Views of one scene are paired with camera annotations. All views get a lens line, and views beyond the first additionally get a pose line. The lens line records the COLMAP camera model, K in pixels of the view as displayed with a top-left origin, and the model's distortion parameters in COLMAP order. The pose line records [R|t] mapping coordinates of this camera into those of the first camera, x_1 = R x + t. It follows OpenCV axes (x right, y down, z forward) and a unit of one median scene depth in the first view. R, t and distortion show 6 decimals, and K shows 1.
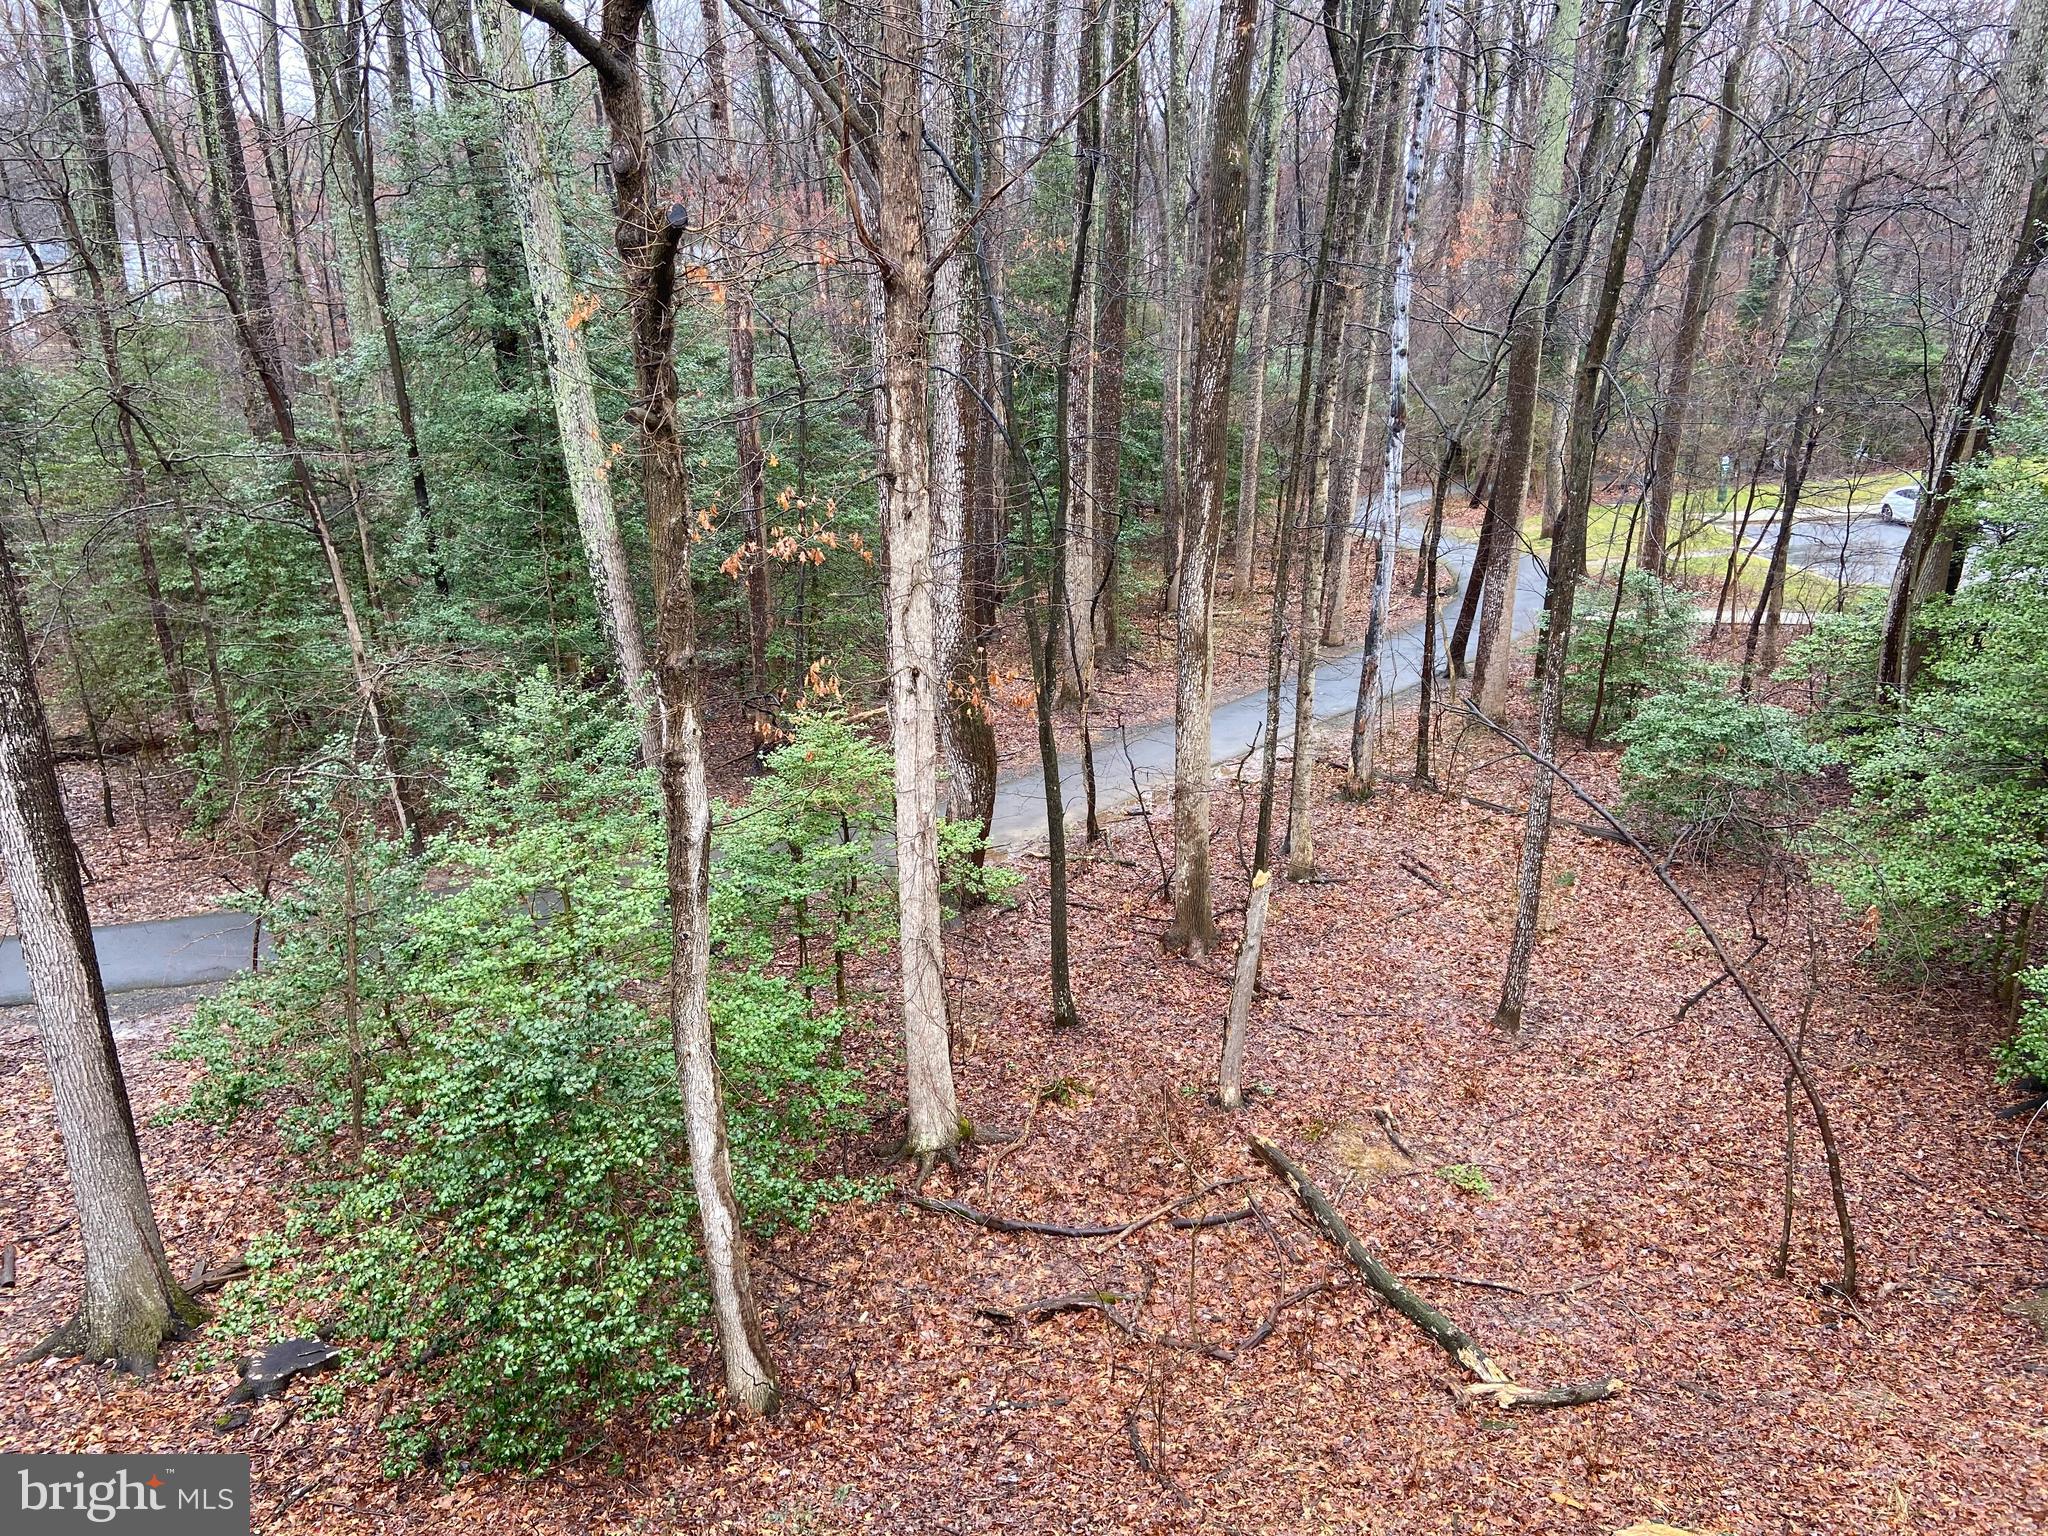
lens RADIAL K [[1543.5, 0, 1015.9], [0, 1543.5, 770.0], [0, 0, 1]] dist [0.052872, -0.064666]
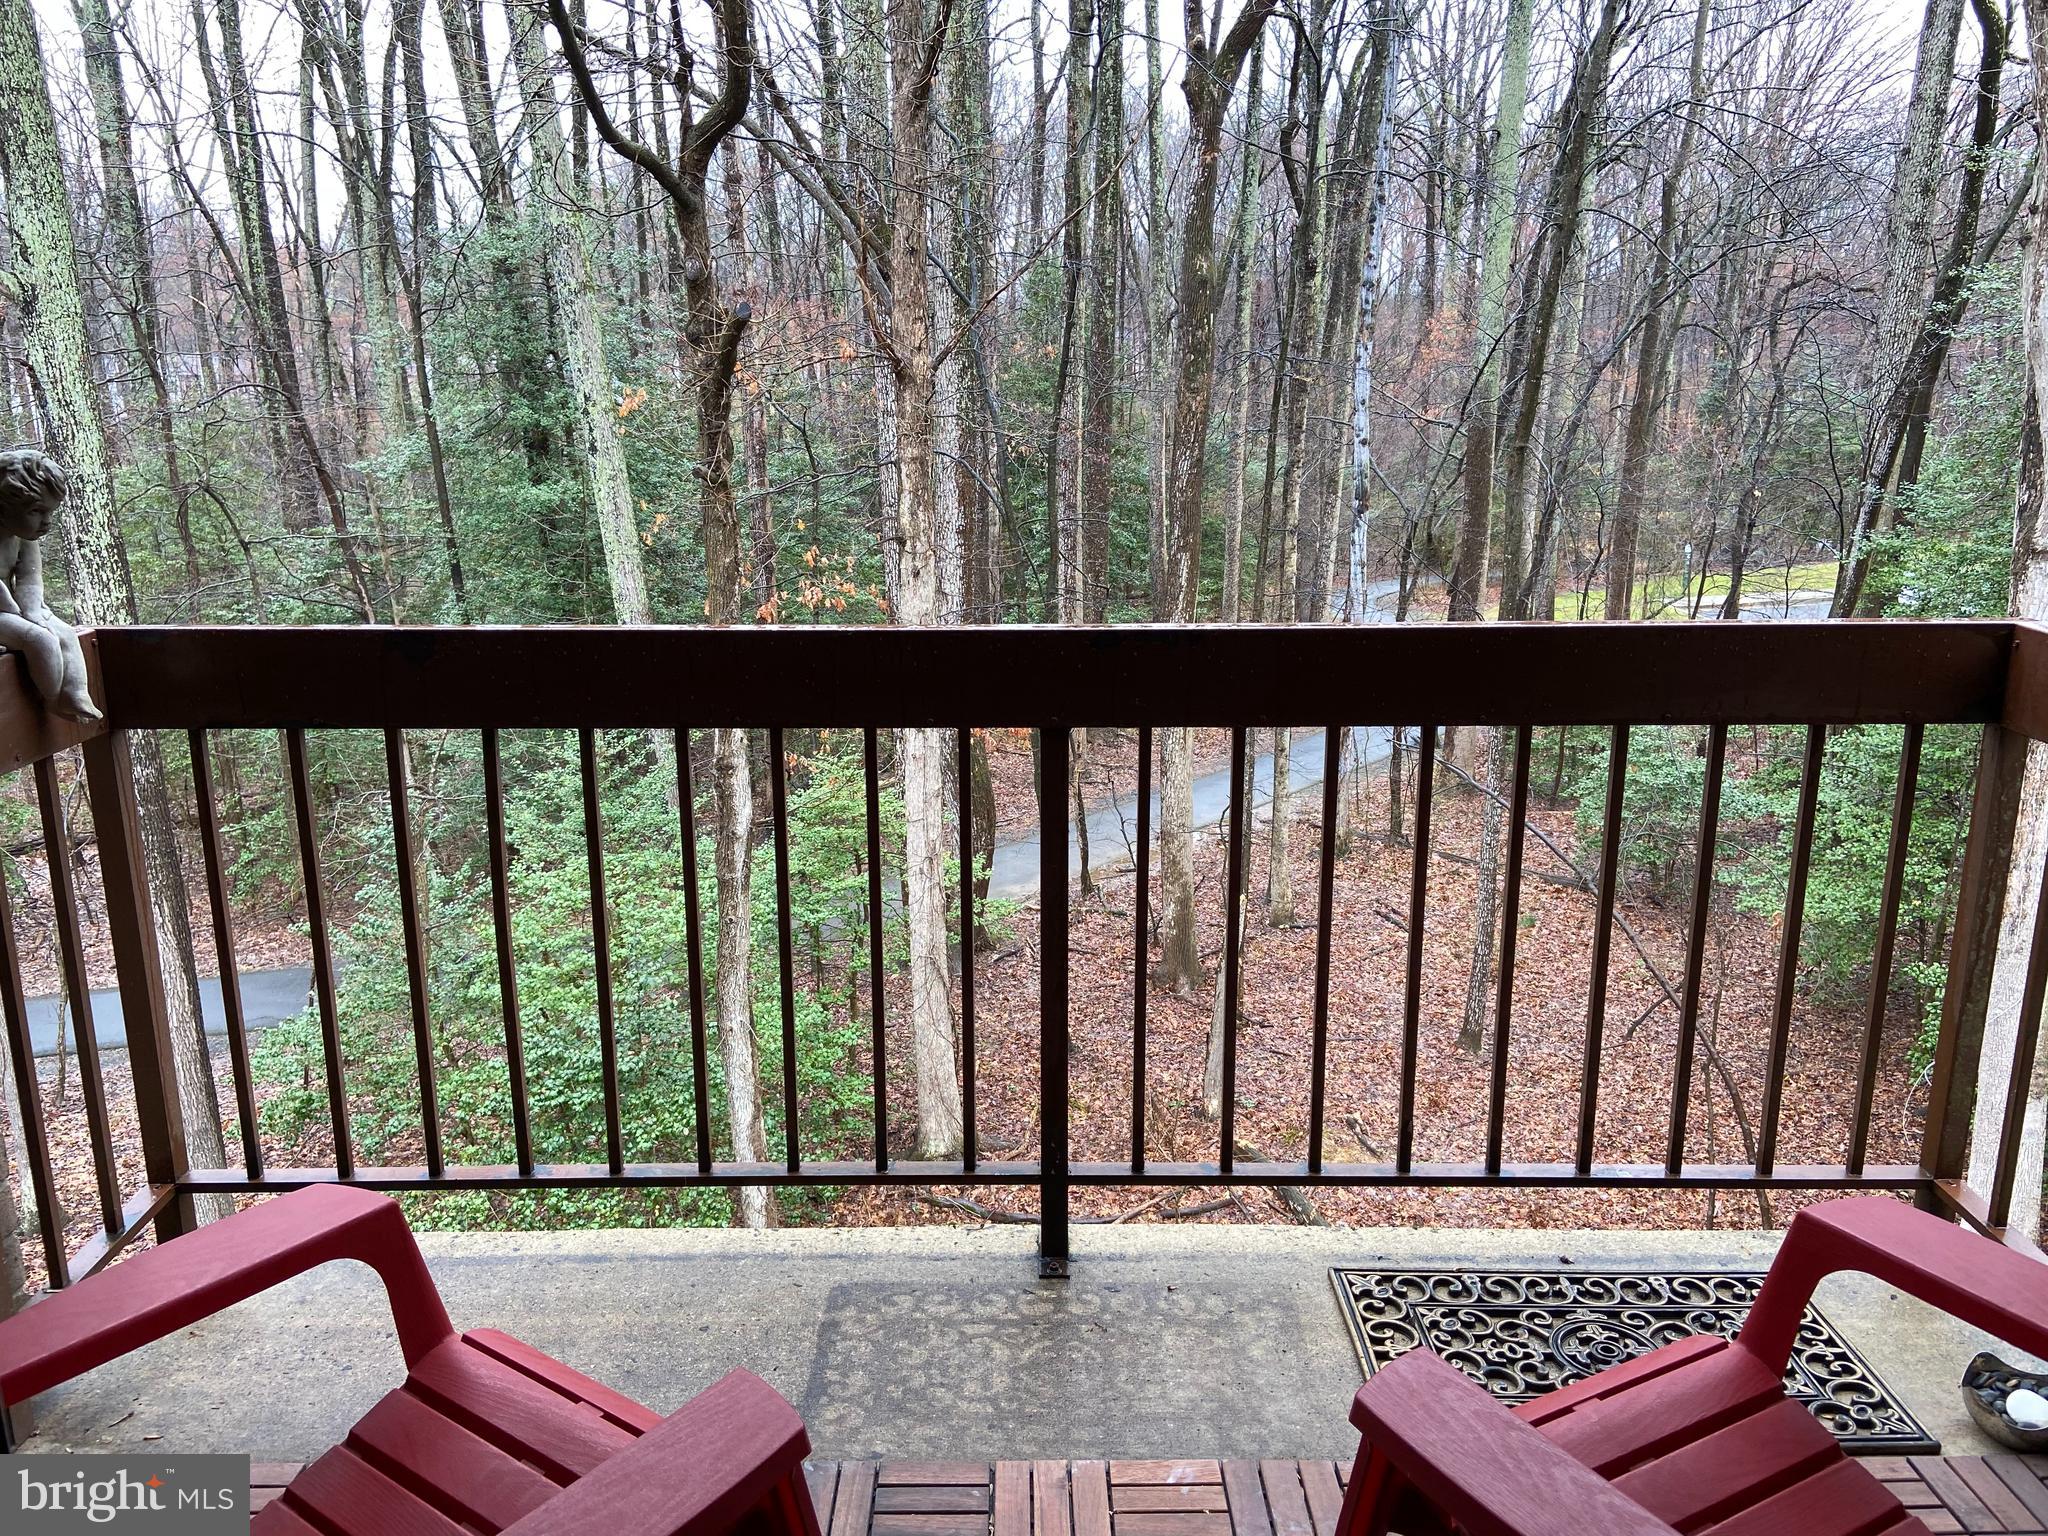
lens RADIAL K [[1543.5, 0, 1023.6], [0, 1543.5, 759.0], [0, 0, 1]] dist [0.052872, -0.064666]
pose [[0.999921, -0.010436, 0.007017, -0.000093], [0.010914, 0.997356, -0.071851, 0.041060], [-0.006249, 0.071922, 0.997391, -0.096550]]
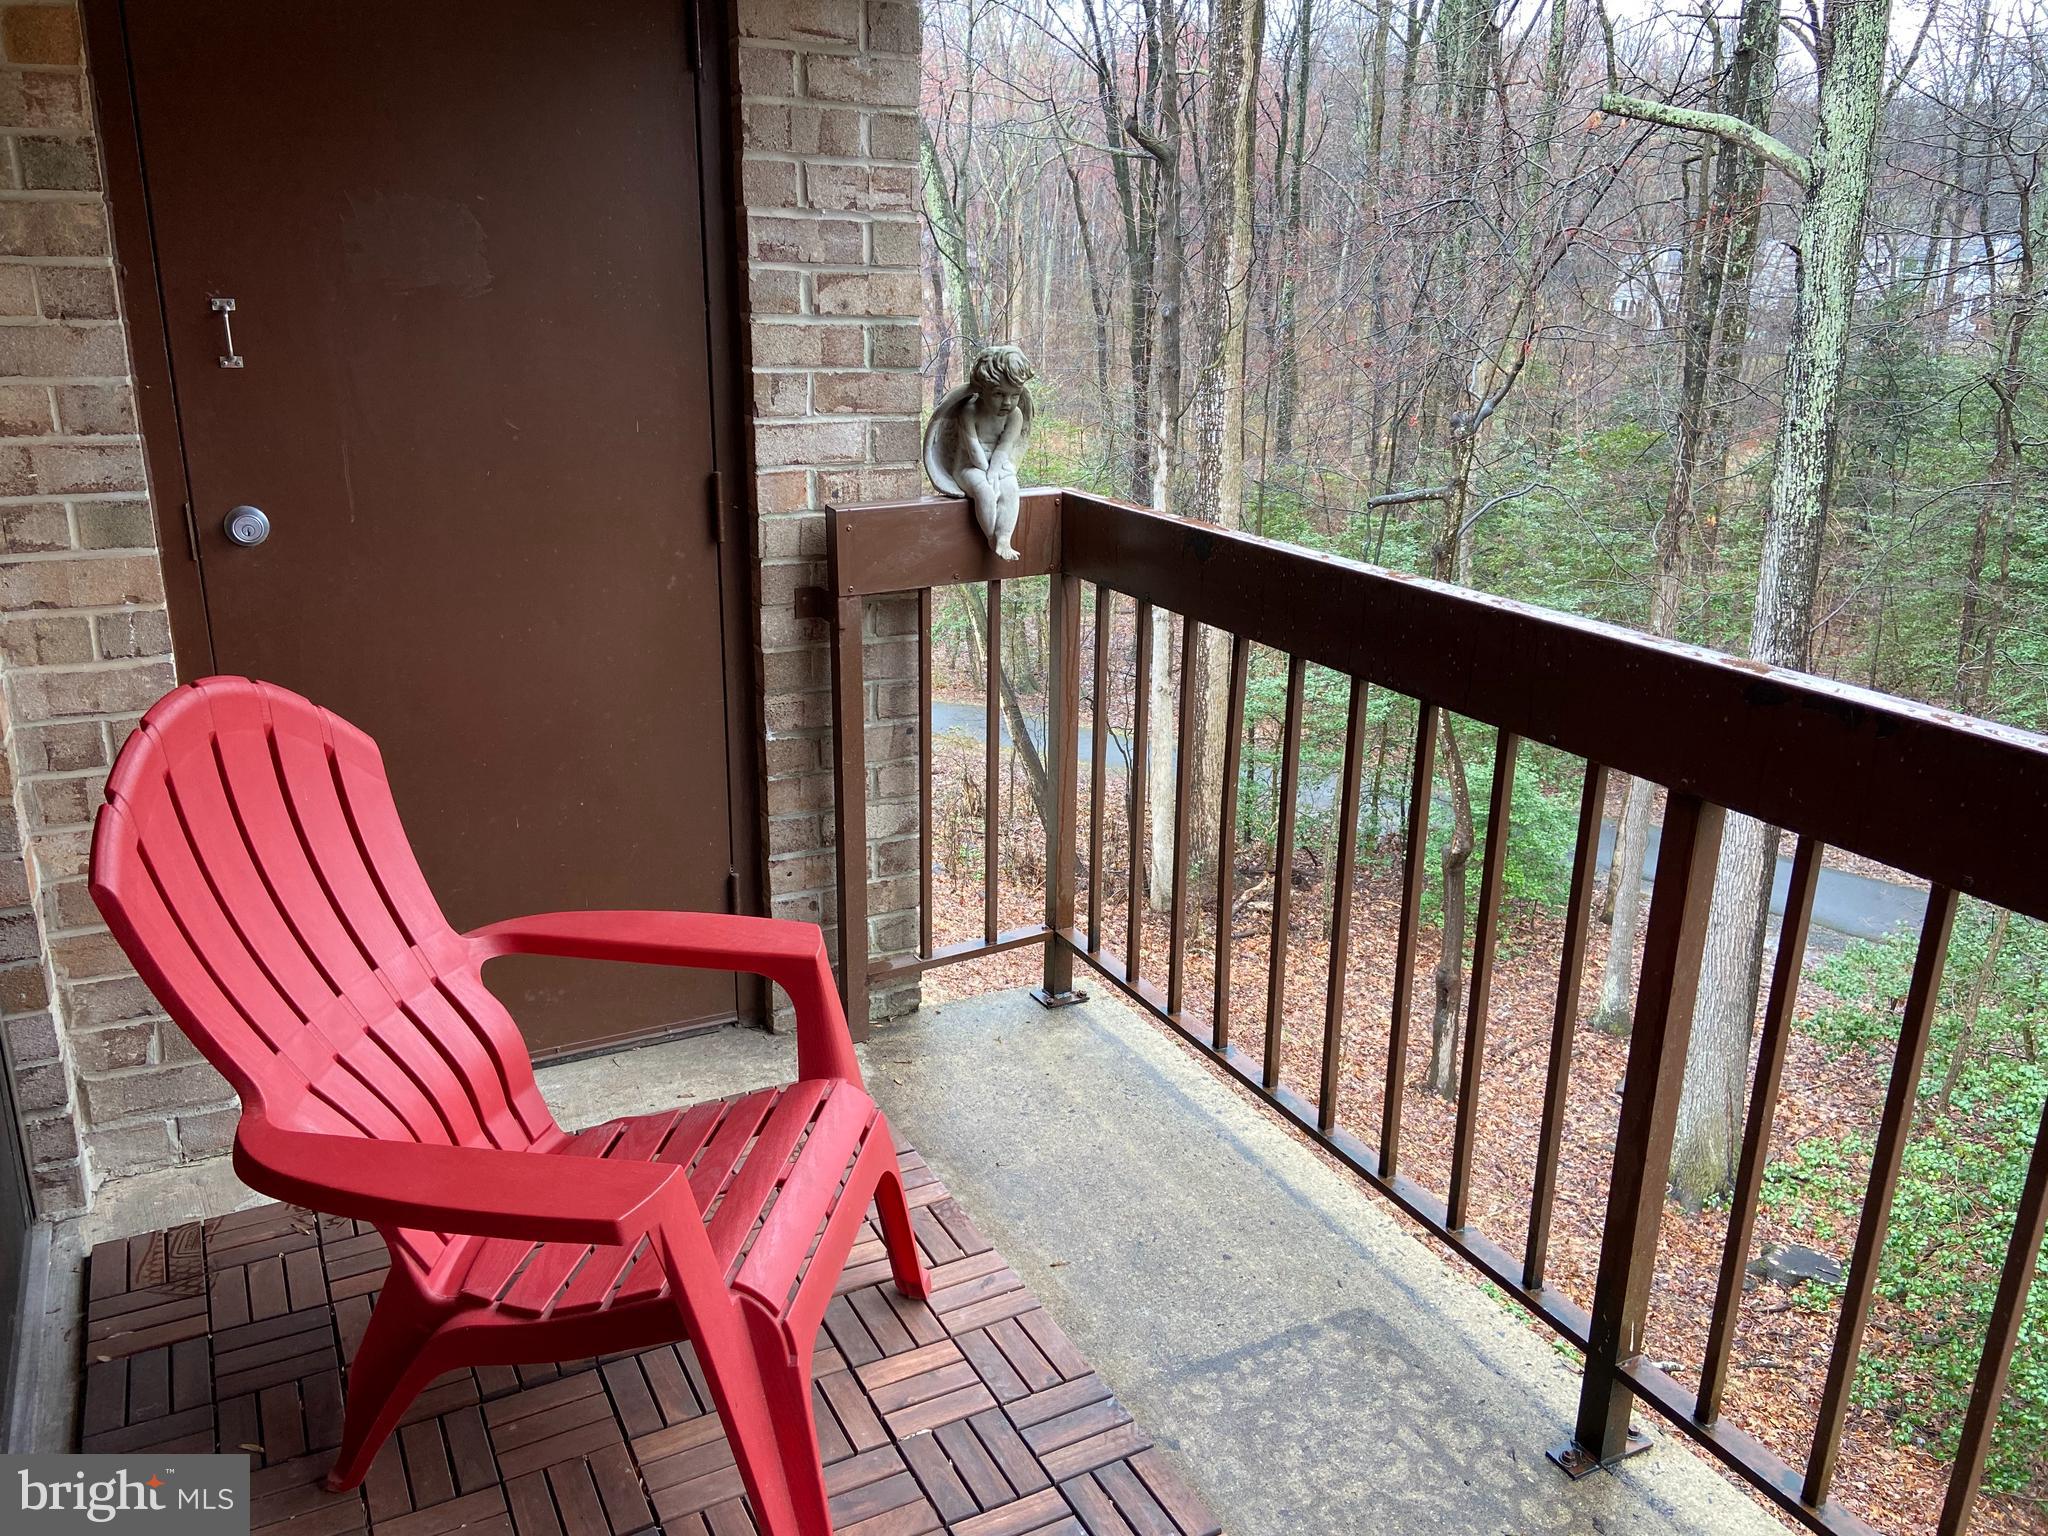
lens RADIAL K [[1543.5, 0, 1016.3], [0, 1543.5, 755.6], [0, 0, 1]] dist [0.052872, -0.064666]
pose [[0.468978, 0.266322, -0.842100, 0.065979], [-0.271658, 0.950729, 0.149386, 0.023119], [0.840394, 0.158704, 0.518220, -0.051046]]
